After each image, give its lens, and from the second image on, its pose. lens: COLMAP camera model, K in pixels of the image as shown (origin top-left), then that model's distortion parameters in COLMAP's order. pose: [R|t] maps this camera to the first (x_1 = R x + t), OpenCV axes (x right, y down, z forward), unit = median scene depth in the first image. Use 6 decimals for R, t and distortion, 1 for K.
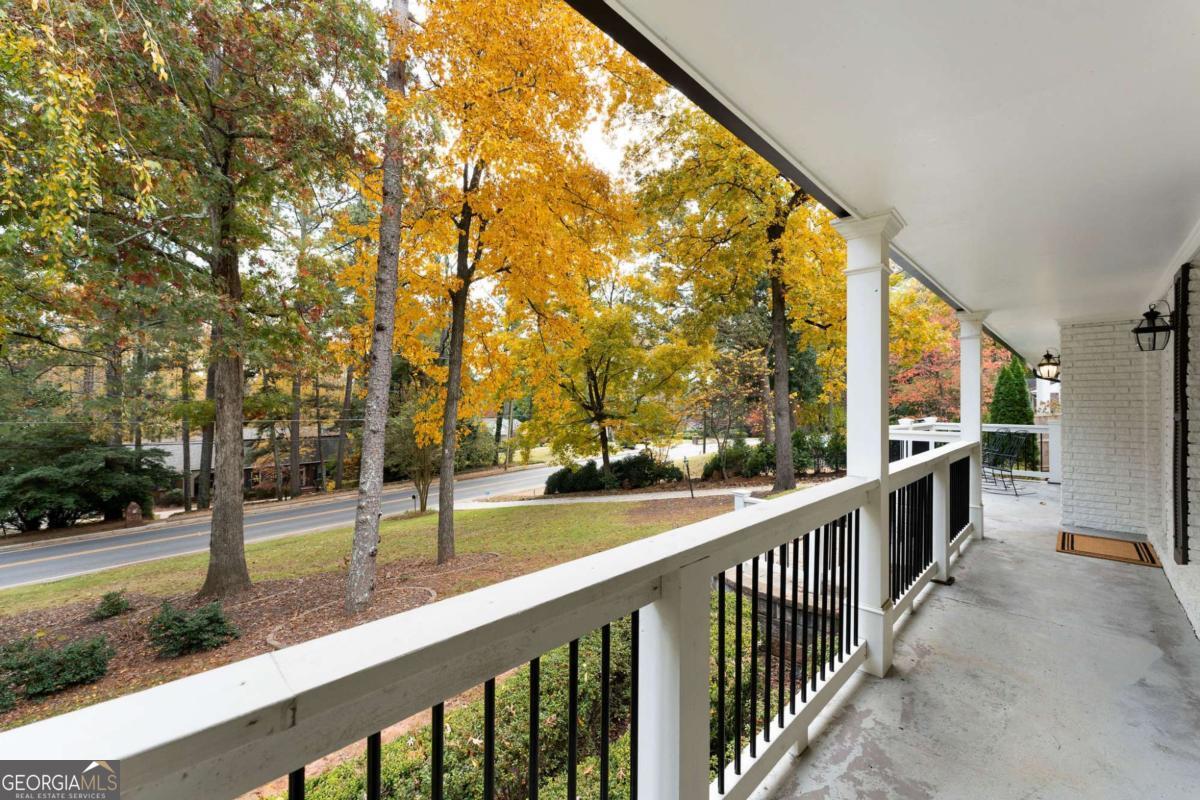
lens RADIAL K [[462.3, 0, 596.1], [0, 462.3, 398.9], [0, 0, 1]] dist [0.000134, 0.000286]
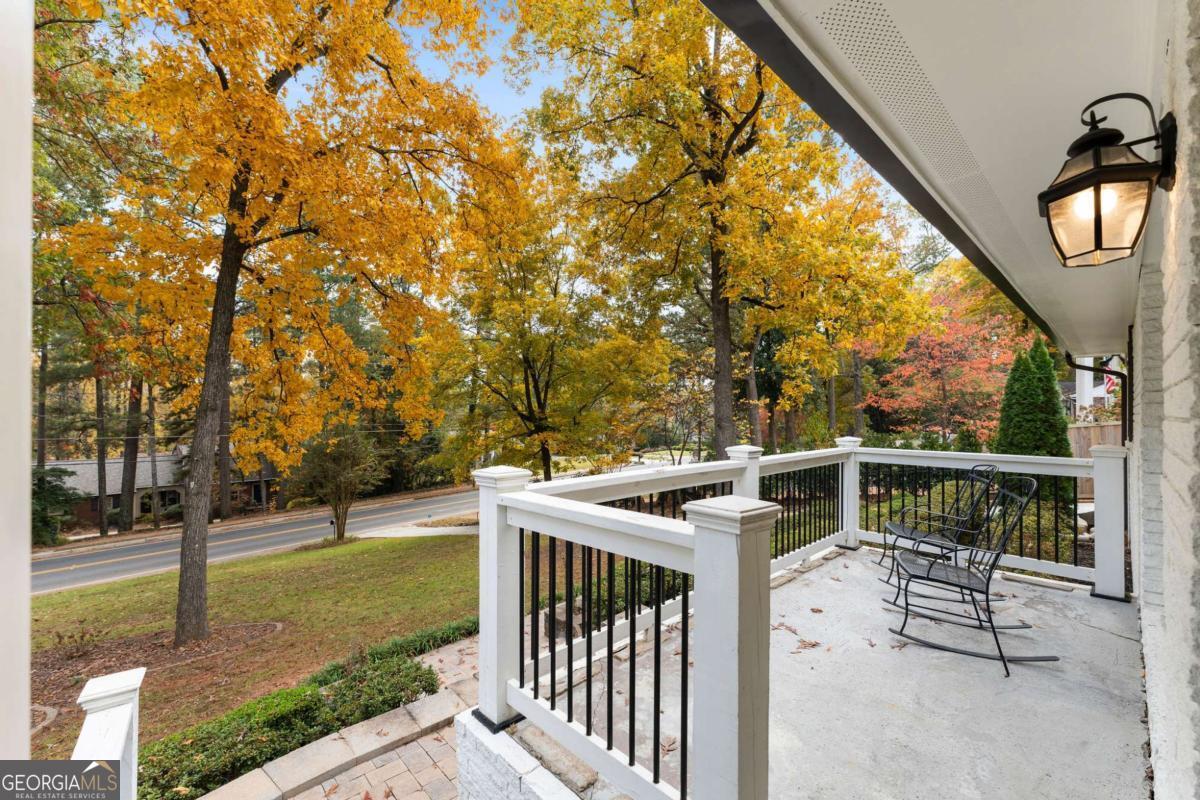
lens RADIAL K [[462.3, 0, 600.8], [0, 462.3, 410.5], [0, 0, 1]] dist [0.000134, 0.000286]
pose [[0.999175, -0.009513, -0.039490, 0.146523], [0.009751, 0.999935, 0.005829, 0.001015], [0.039432, -0.006209, 0.999203, 0.150345]]
